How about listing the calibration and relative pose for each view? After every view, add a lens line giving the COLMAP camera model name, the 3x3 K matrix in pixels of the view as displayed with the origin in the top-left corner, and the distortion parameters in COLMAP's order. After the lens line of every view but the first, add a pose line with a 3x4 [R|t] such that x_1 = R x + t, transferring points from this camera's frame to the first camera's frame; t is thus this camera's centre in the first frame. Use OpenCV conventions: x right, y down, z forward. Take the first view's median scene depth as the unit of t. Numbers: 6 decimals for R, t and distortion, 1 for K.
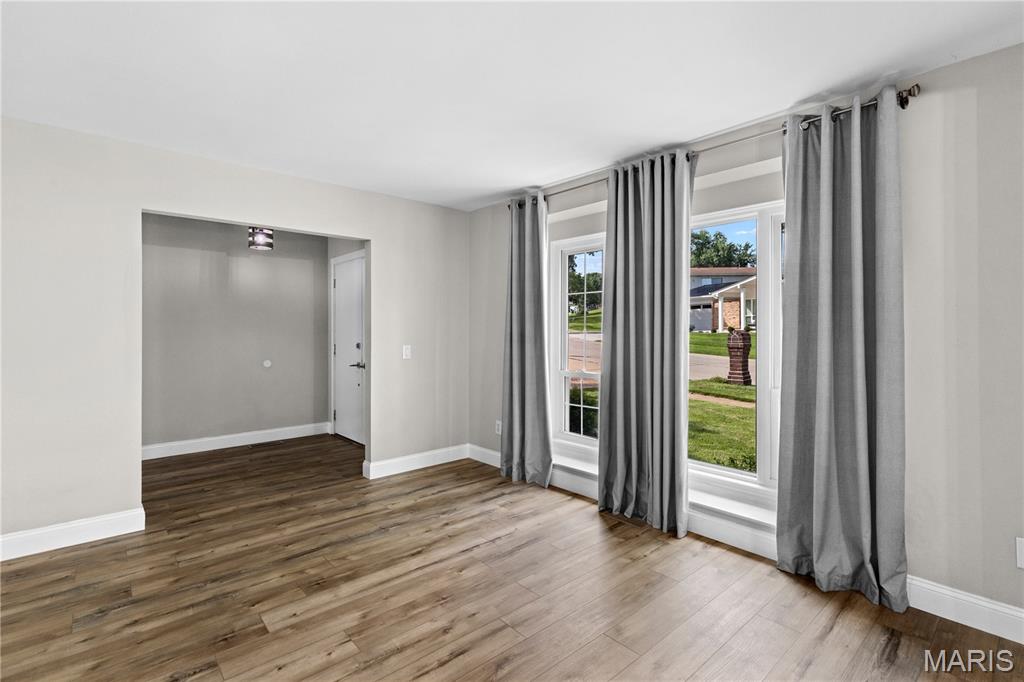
lens RADIAL K [[467.9, 0, 501.4], [0, 467.9, 330.7], [0, 0, 1]] dist [0.000444, -0.000407]
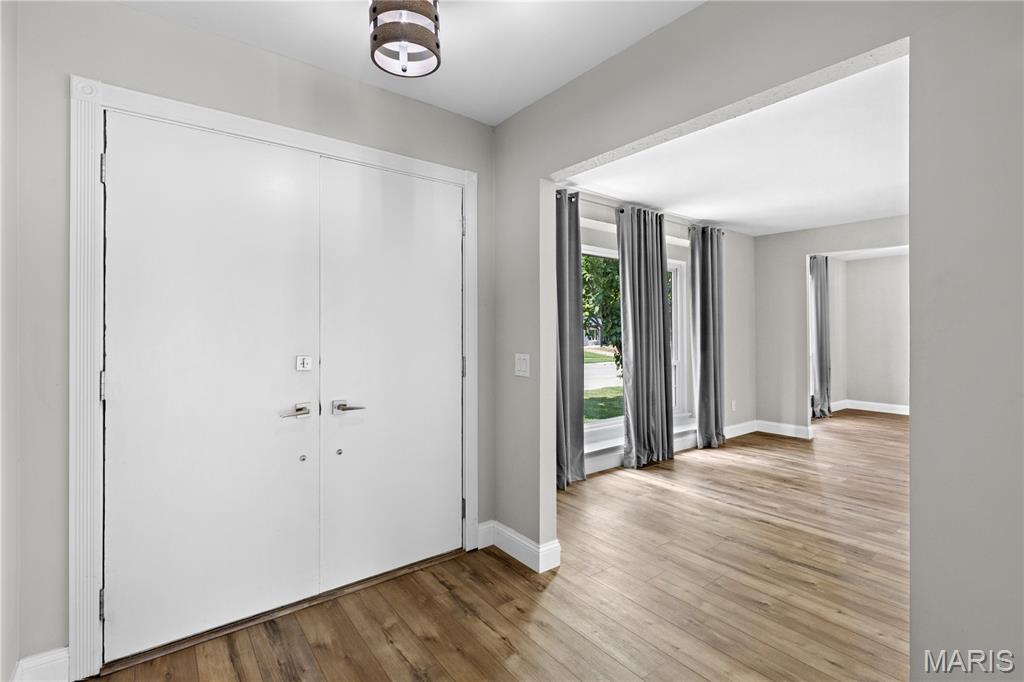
lens RADIAL K [[467.9, 0, 507.2], [0, 467.9, 337.5], [0, 0, 1]] dist [0.000444, -0.000407]
pose [[0.072857, -0.006921, 0.997318, -1.392128], [-0.007813, 0.999941, 0.007510, -0.003520], [-0.997312, -0.008339, 0.072798, 1.532967]]
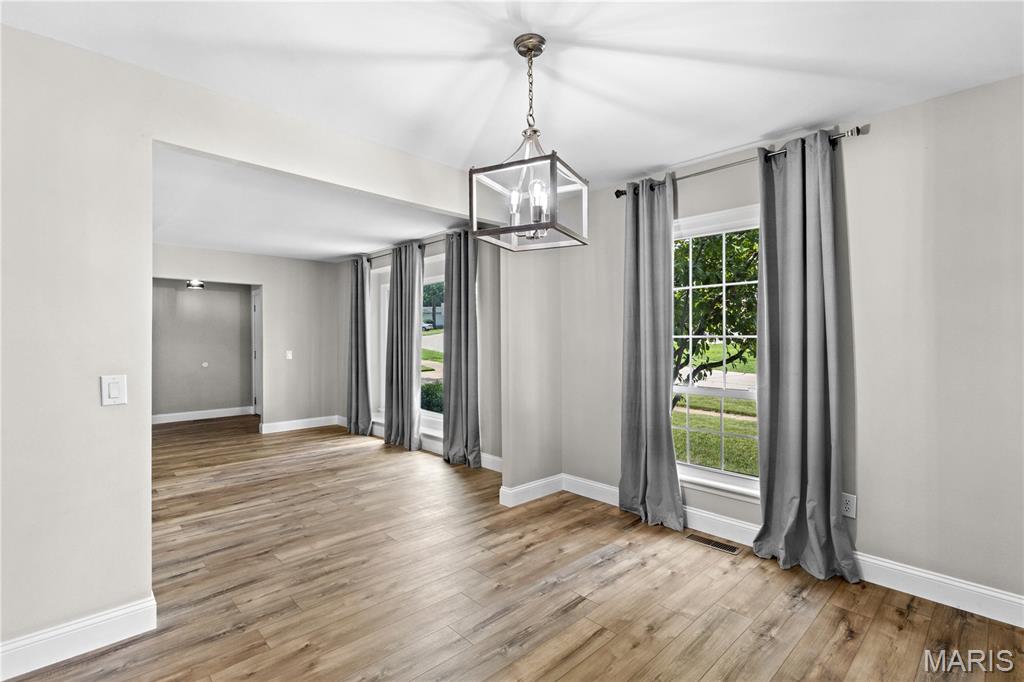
lens RADIAL K [[467.9, 0, 518.2], [0, 467.9, 347.3], [0, 0, 1]] dist [0.000444, -0.000407]
pose [[0.998552, -0.018431, 0.050535, 0.458847], [0.016982, 0.999436, 0.028968, -0.016199], [-0.051040, -0.028068, 0.998302, -0.573951]]
